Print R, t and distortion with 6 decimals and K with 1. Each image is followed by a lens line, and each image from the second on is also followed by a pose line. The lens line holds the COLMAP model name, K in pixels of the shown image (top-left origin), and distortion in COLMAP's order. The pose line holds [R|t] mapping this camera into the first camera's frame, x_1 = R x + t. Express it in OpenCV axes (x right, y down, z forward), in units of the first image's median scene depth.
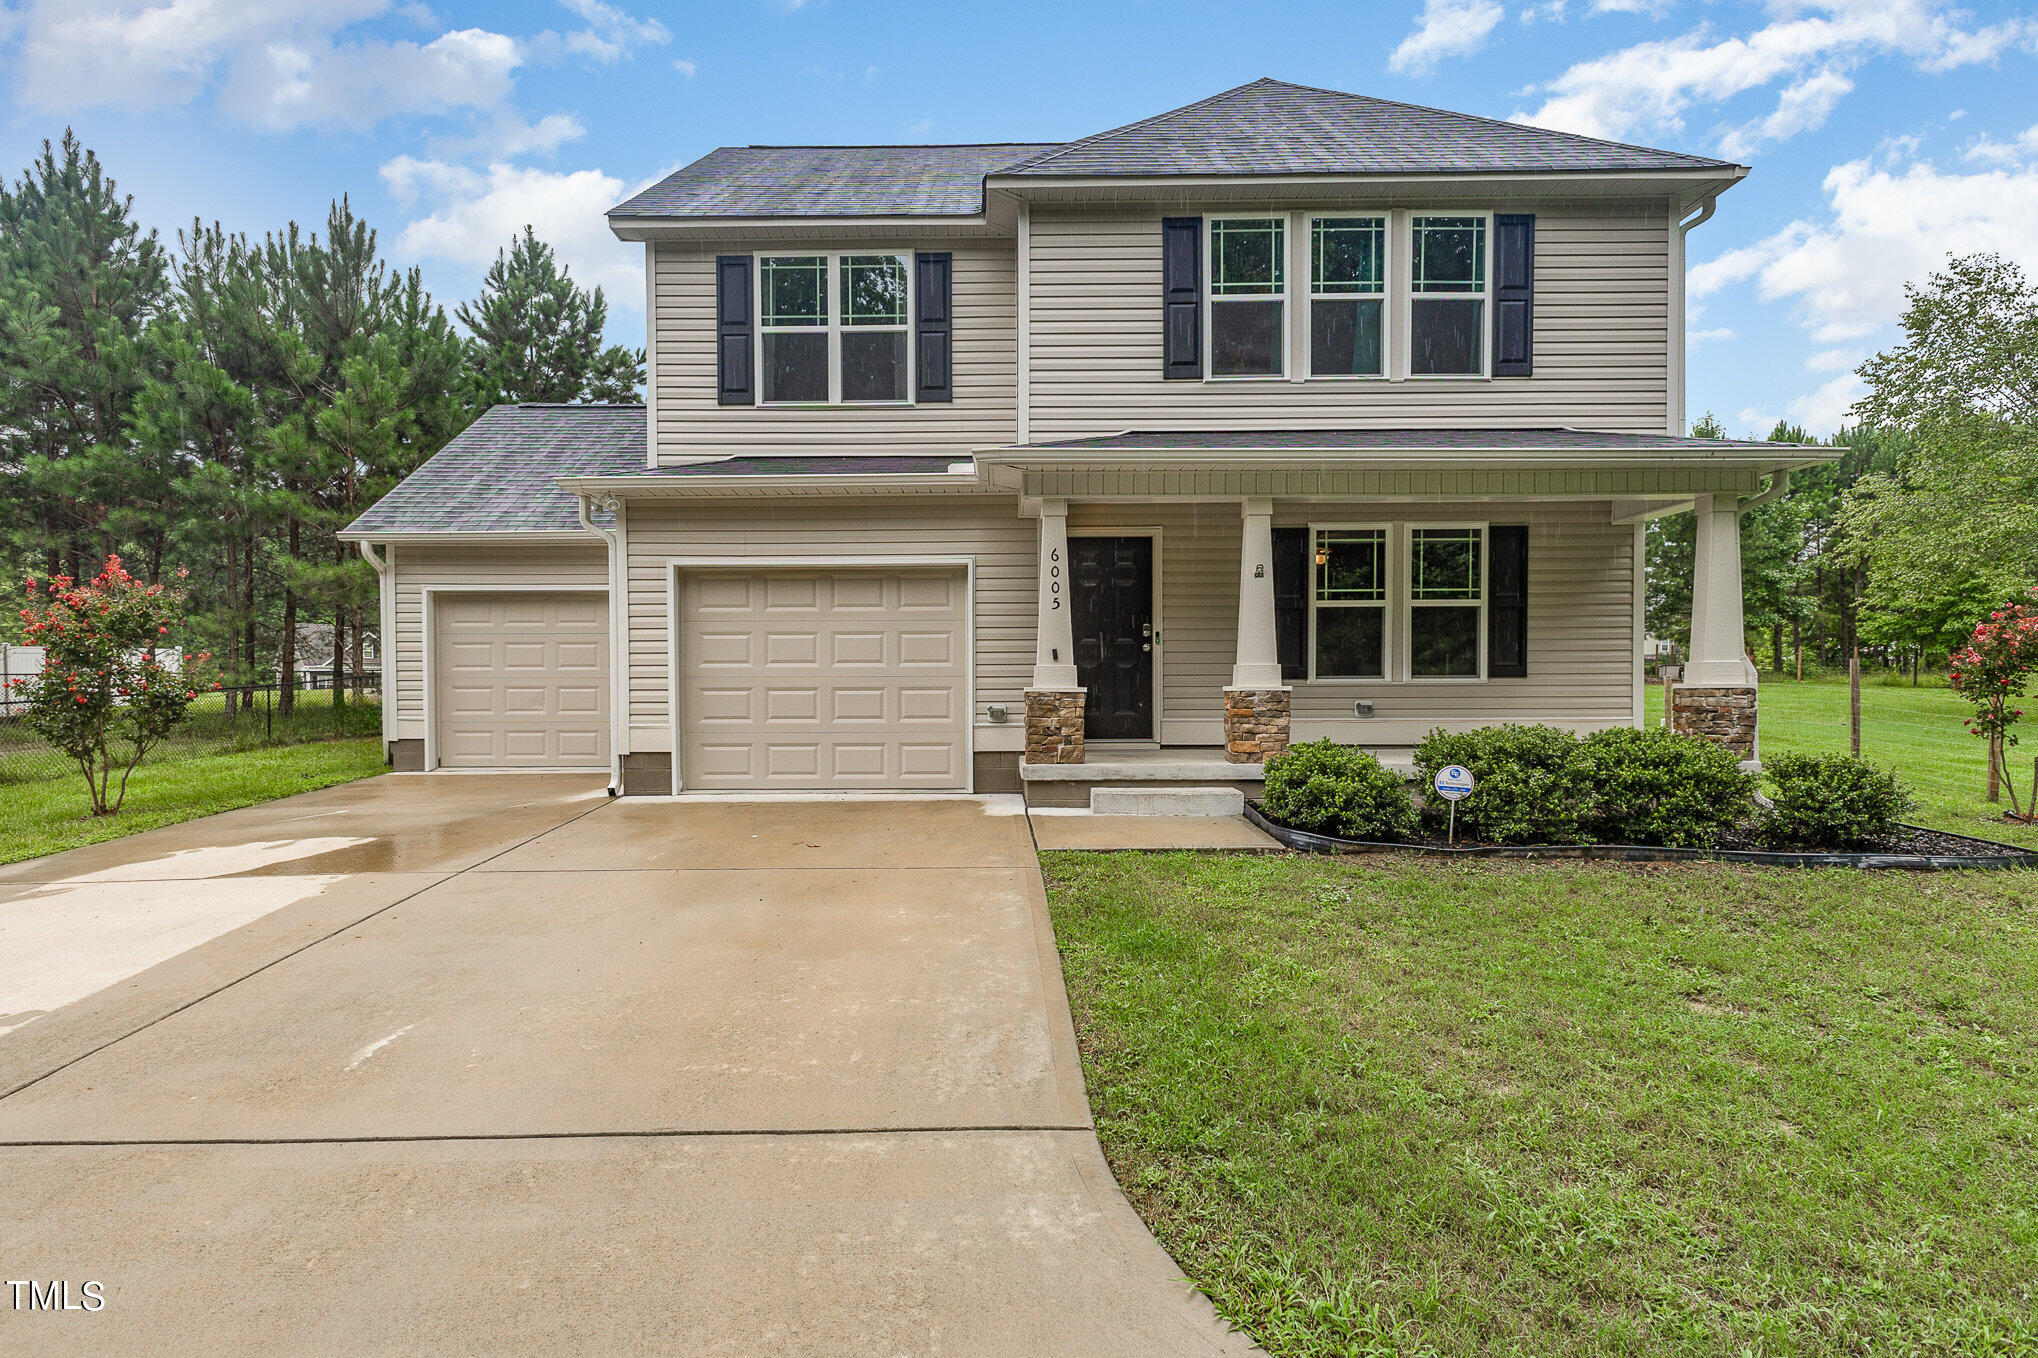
lens RADIAL K [[1012.2, 0, 1016.2], [0, 1012.2, 690.3], [0, 0, 1]] dist [0.004303, 0.000131]
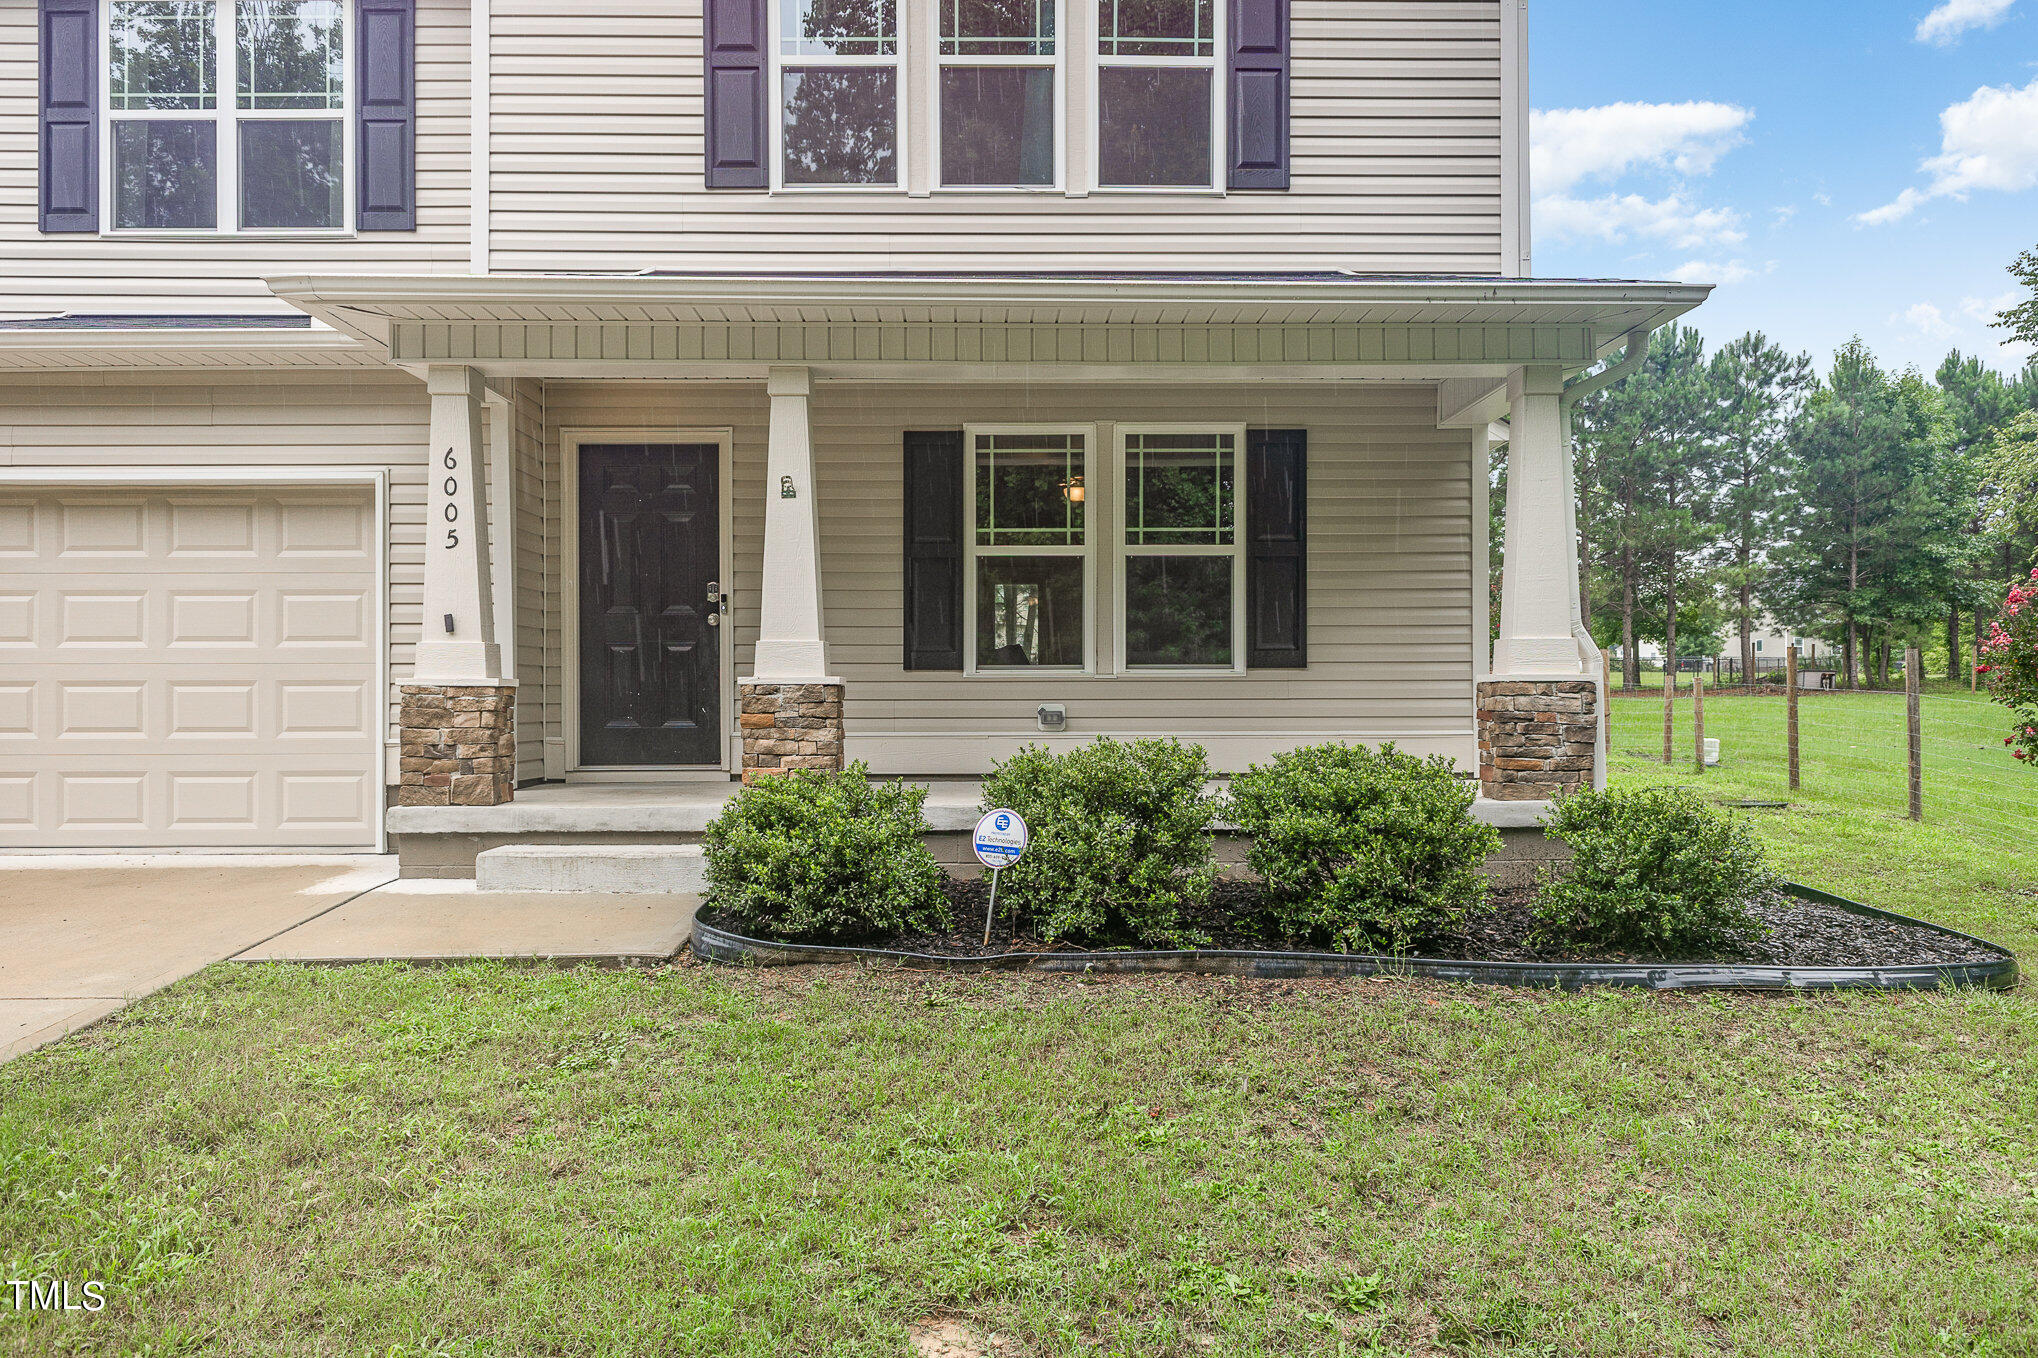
lens RADIAL K [[1308.6, 0, 1065.6], [0, 1308.6, 678.3], [0, 0, 1]] dist [0.005645, -0.001497]
pose [[0.999808, 0.002102, 0.019505, 0.352626], [-0.001678, 0.999763, -0.021697, 0.012127], [-0.019546, 0.021660, 0.999574, 0.193479]]
